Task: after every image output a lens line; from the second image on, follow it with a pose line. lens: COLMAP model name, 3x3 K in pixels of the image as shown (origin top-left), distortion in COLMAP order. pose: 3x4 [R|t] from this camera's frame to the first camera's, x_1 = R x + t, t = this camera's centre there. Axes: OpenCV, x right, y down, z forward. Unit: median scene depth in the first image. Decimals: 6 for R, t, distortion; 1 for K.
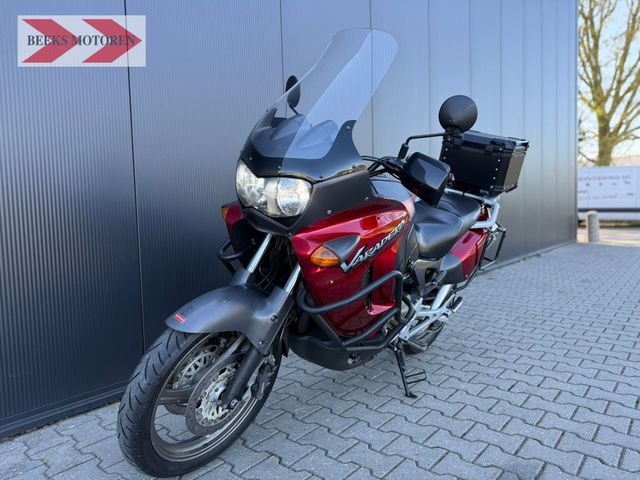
lens RADIAL K [[440.9, 0, 316.0], [0, 440.9, 239.1], [0, 0, 1]] dist [0.026277, -0.005542]
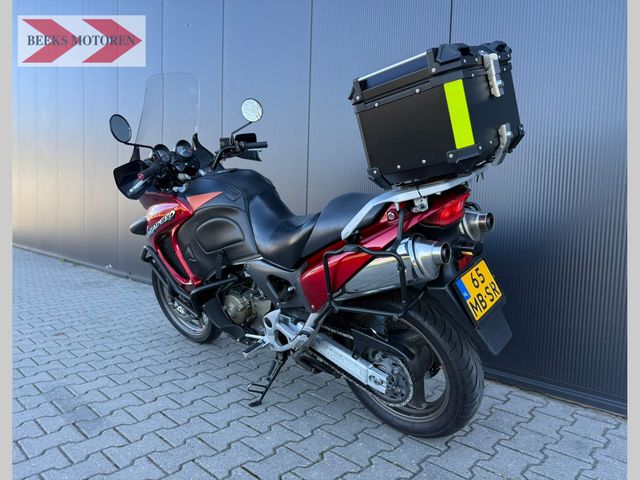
lens RADIAL K [[440.9, 0, 316.0], [0, 440.9, 239.1], [0, 0, 1]] dist [0.026277, -0.005542]
pose [[-0.048413, 0.083123, -0.995363, 1.239300], [-0.091795, 0.991943, 0.087302, -0.095912], [0.994600, 0.095596, -0.040392, 1.261640]]
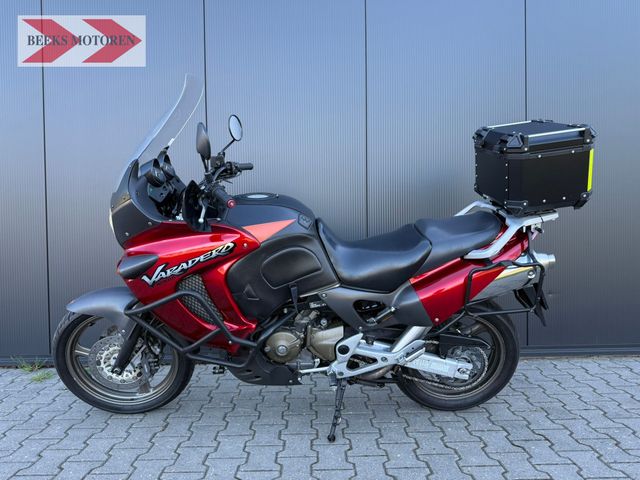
lens RADIAL K [[435.1, 0, 320.0], [0, 435.1, 240.0], [0, 0, 1]] dist [0.064236, -0.105247]
pose [[0.657816, 0.027112, -0.752691, 0.959123], [-0.050056, 0.998716, -0.007773, -0.046631], [0.751514, 0.042790, 0.658328, 0.420144]]
